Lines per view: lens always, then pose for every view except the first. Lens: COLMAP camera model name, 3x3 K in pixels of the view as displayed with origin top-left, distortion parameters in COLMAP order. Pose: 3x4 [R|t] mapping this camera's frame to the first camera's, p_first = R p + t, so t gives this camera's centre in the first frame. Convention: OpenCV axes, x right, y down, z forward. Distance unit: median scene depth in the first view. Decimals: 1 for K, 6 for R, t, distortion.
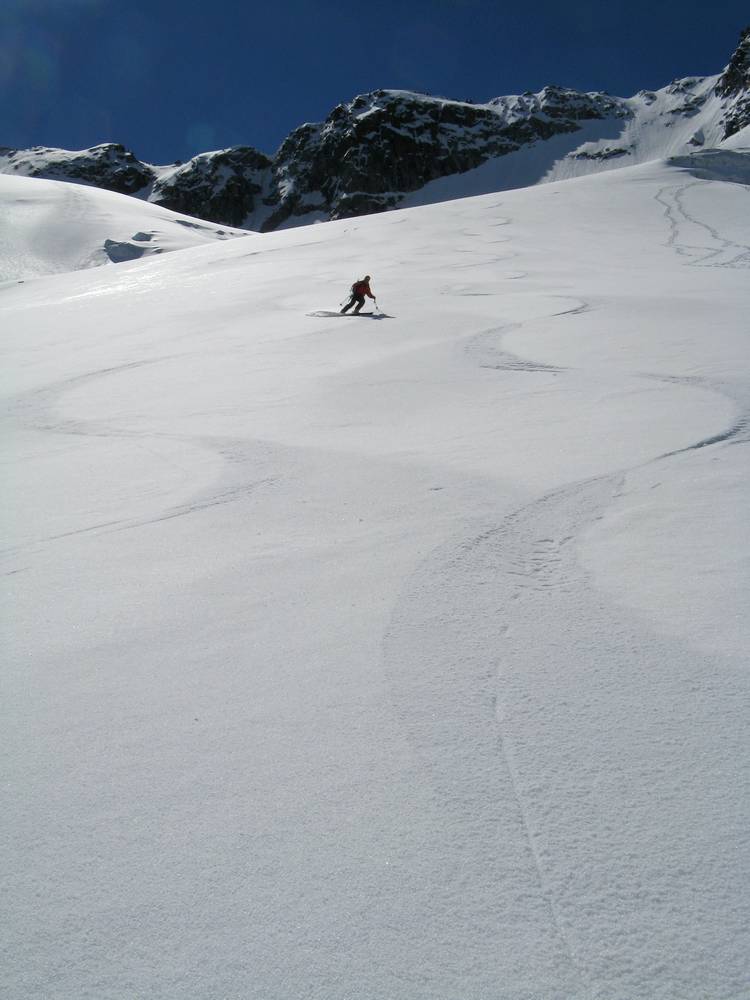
lens RADIAL K [[1223.4, 0, 376.2], [0, 1223.4, 499.5], [0, 0, 1]] dist [-0.020467, 0.000000]
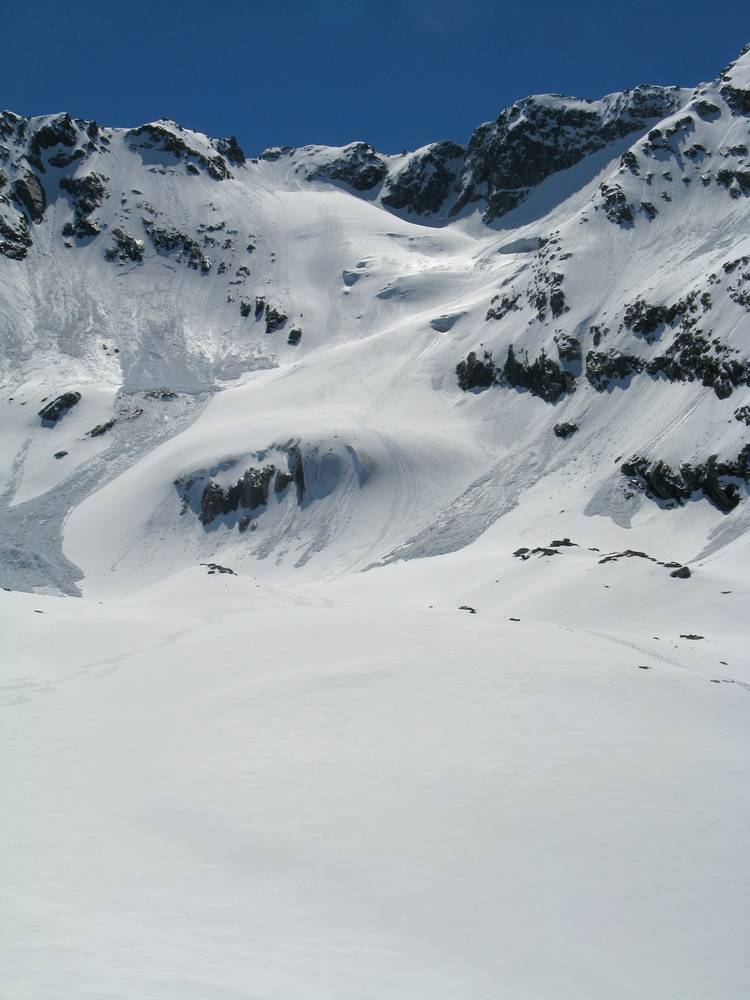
lens RADIAL K [[1723.2, 0, 373.0], [0, 1723.2, 496.3], [0, 0, 1]] dist [-0.114314, 0.000000]
pose [[0.961726, -0.067933, -0.265459, 0.351719], [0.088452, 0.993884, 0.066109, -0.014750], [0.259345, -0.087059, 0.961853, -1.112802]]
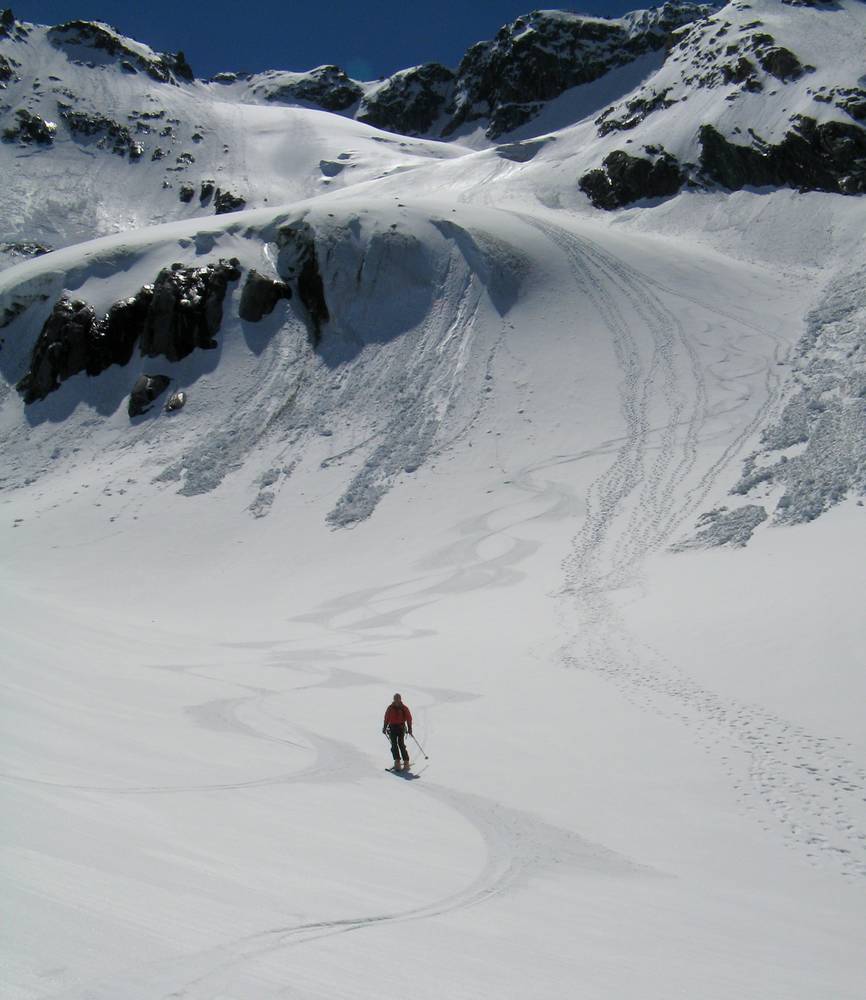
lens RADIAL K [[1345.5, 0, 518.3], [0, 1345.5, 596.2], [0, 0, 1]] dist [-0.063694, 0.000000]
pose [[0.994276, -0.023986, -0.104111, 0.117908], [0.038894, 0.988869, 0.143617, 0.061624], [0.099507, -0.146844, 0.984142, -0.445296]]
